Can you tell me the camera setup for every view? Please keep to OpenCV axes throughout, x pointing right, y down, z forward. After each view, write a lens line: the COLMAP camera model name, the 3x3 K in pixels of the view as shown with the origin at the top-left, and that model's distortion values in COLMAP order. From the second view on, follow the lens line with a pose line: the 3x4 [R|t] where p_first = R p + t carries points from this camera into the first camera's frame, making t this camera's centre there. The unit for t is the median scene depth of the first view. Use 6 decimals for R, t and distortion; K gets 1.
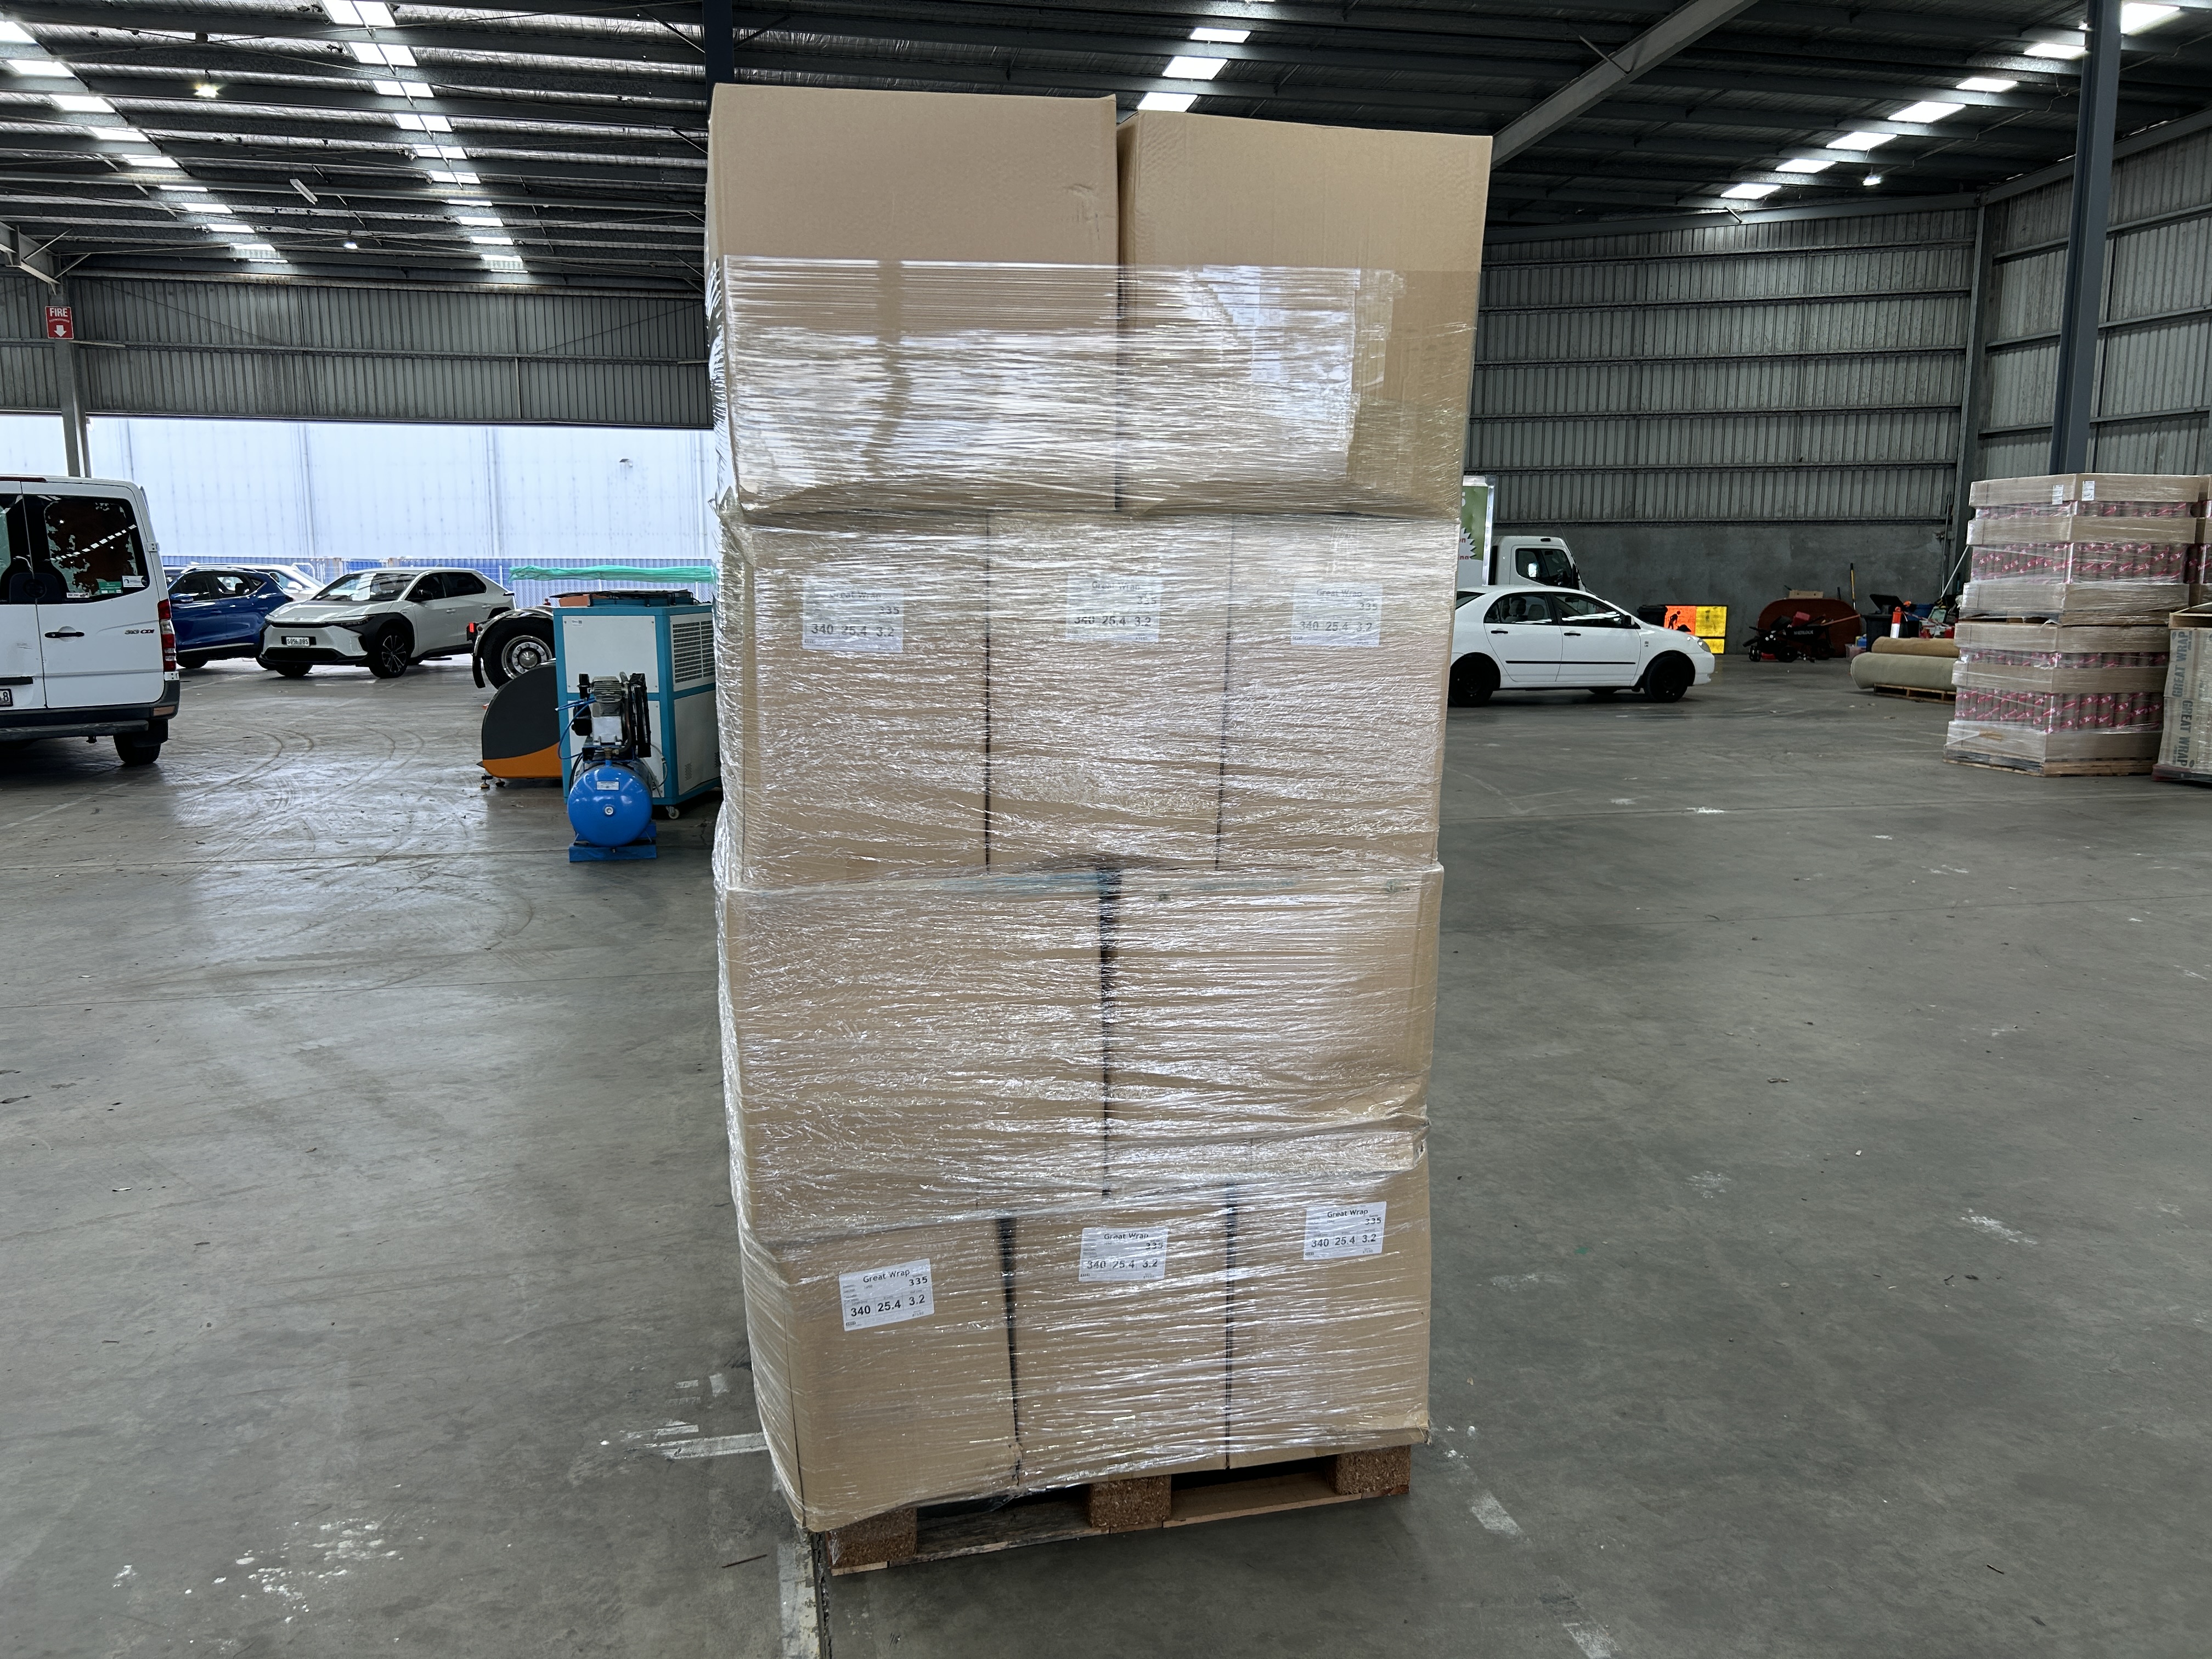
lens RADIAL K [[1665.8, 0, 1104.4], [0, 1665.8, 826.7], [0, 0, 1]] dist [0.038250, -0.041596]
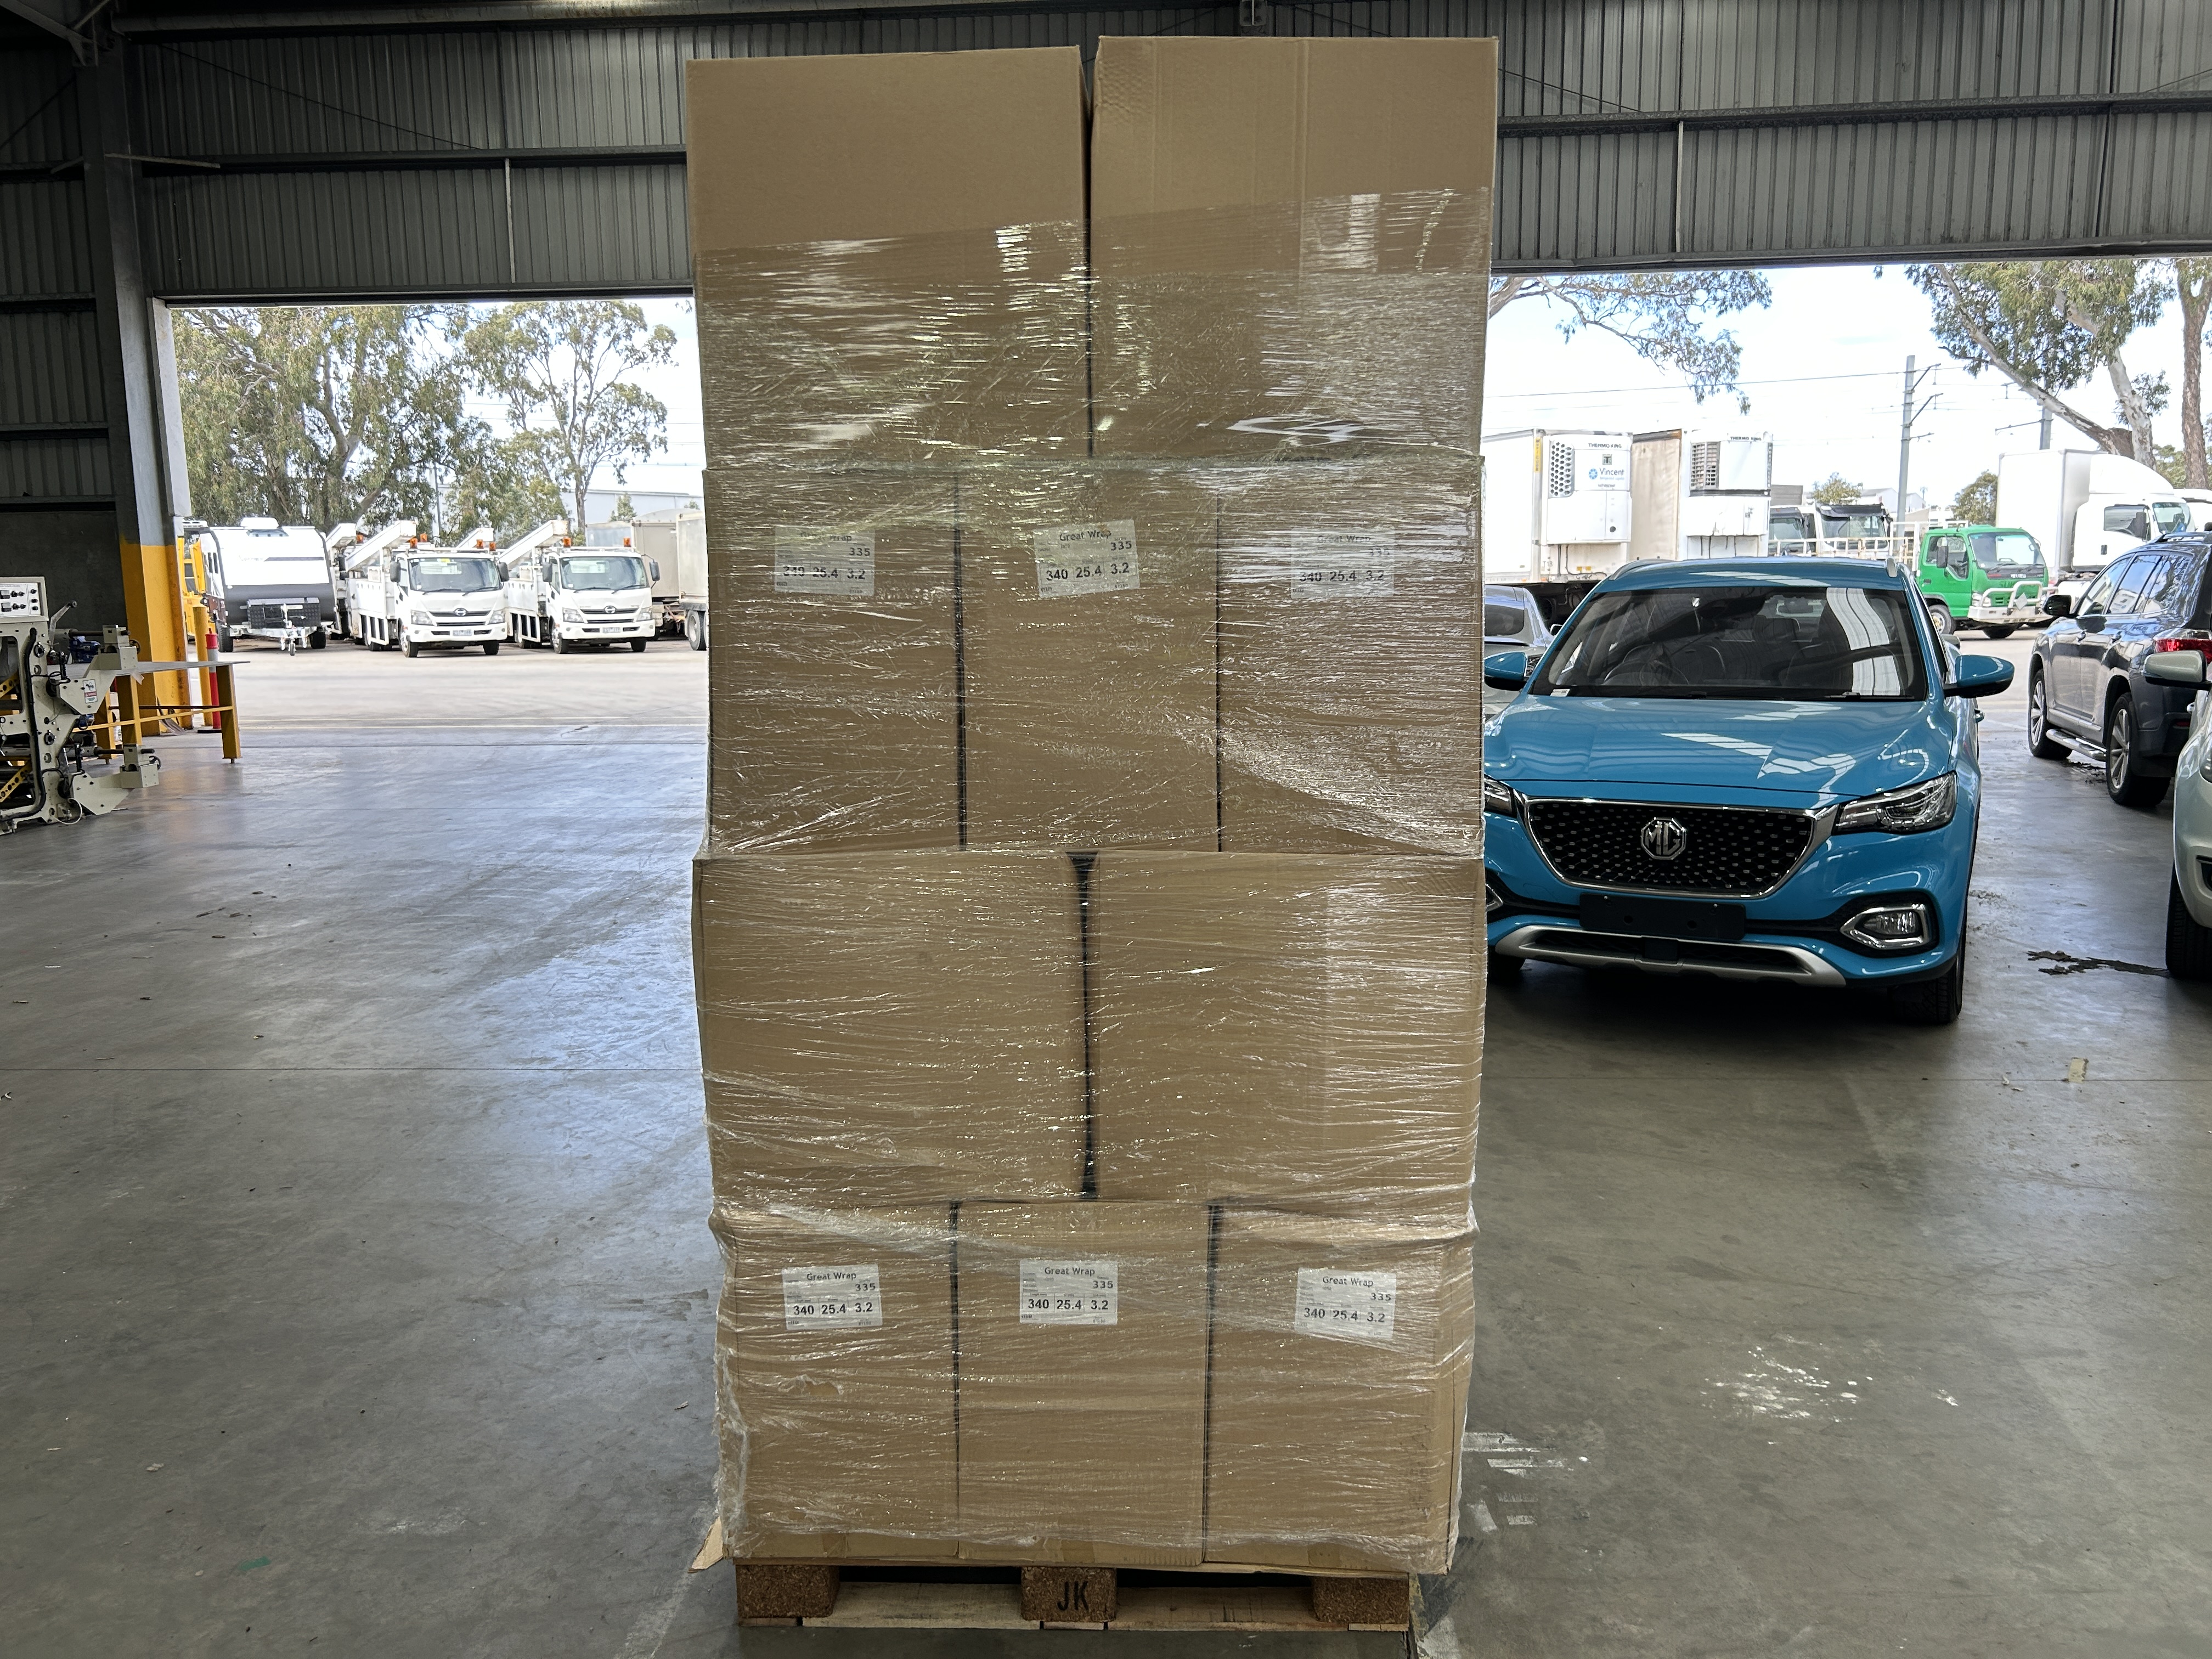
lens RADIAL K [[1665.8, 0, 1122.6], [0, 1665.8, 818.8], [0, 0, 1]] dist [0.038250, -0.041596]
pose [[-0.961762, -0.027822, 0.272468, -0.167669], [0.056540, 0.953229, 0.296913, -0.157936], [-0.267986, 0.300965, -0.915207, 1.040779]]
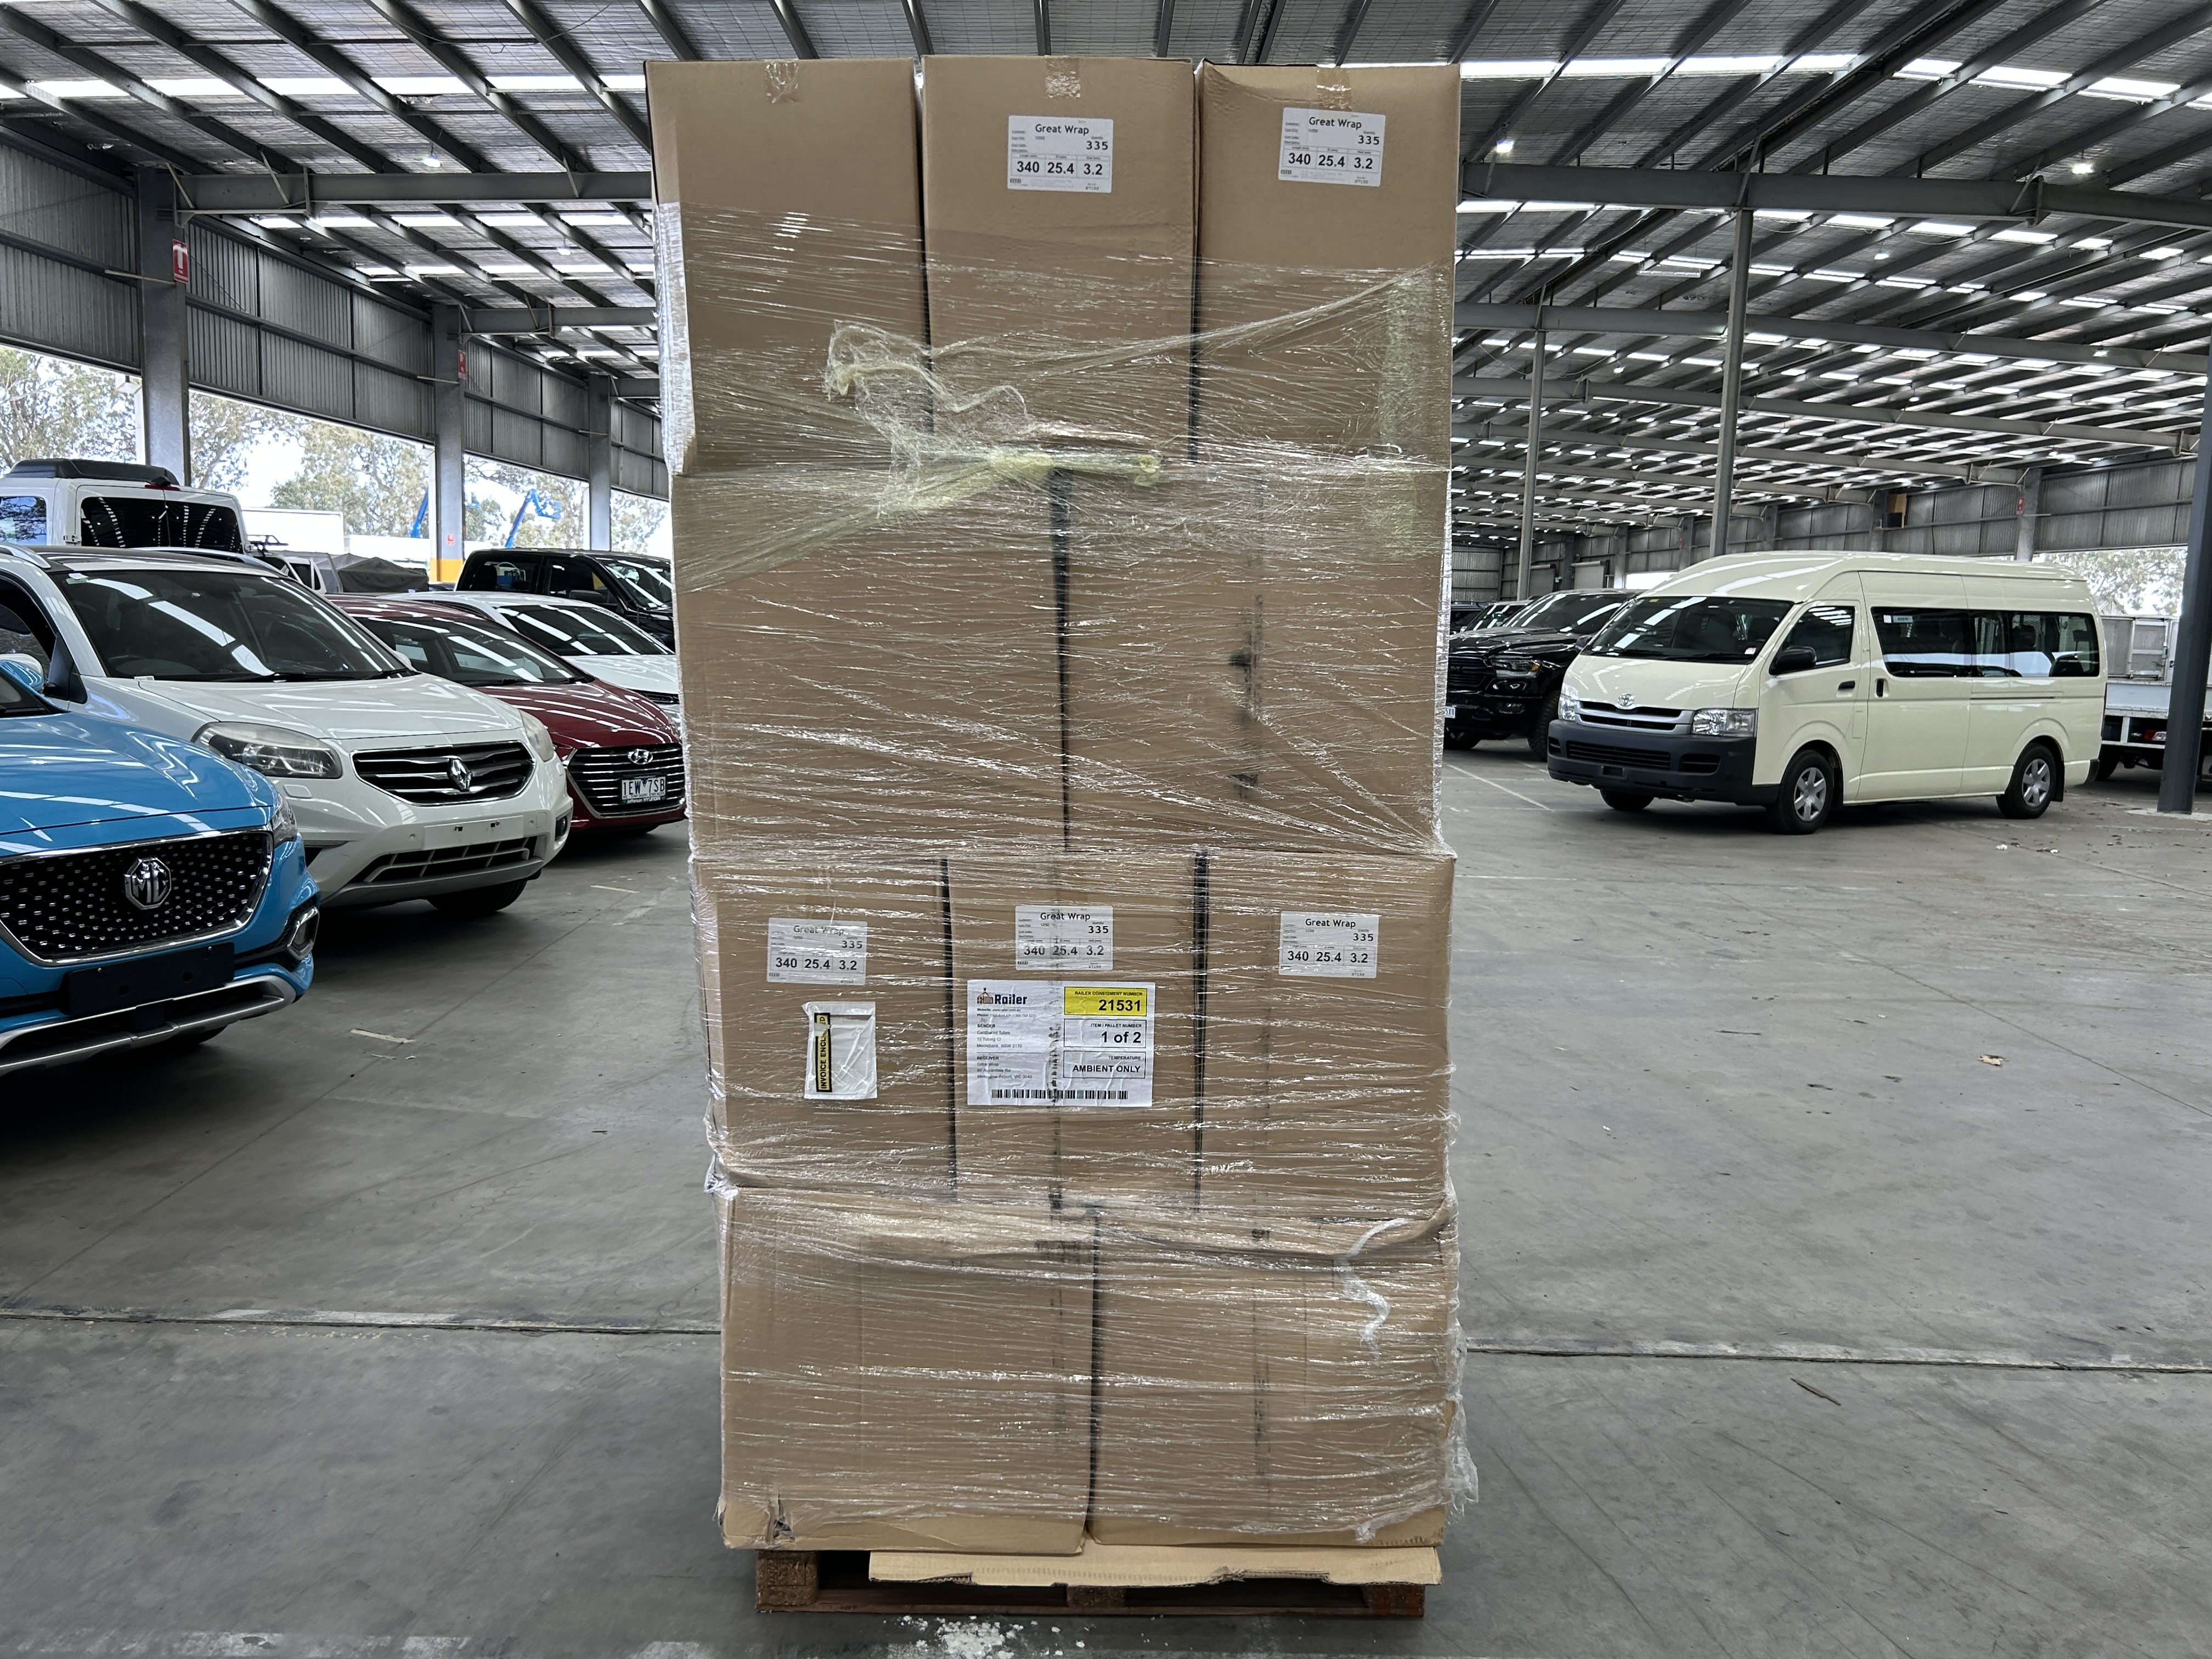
lens RADIAL K [[1785.3, 0, 1124.2], [0, 1785.3, 837.7], [0, 0, 1]] dist [0.024714, -0.014064]
pose [[-0.195104, 0.118899, -0.973549, 0.531647], [-0.188924, 0.969479, 0.156263, -0.088184], [0.962415, 0.214414, -0.166687, 0.671572]]
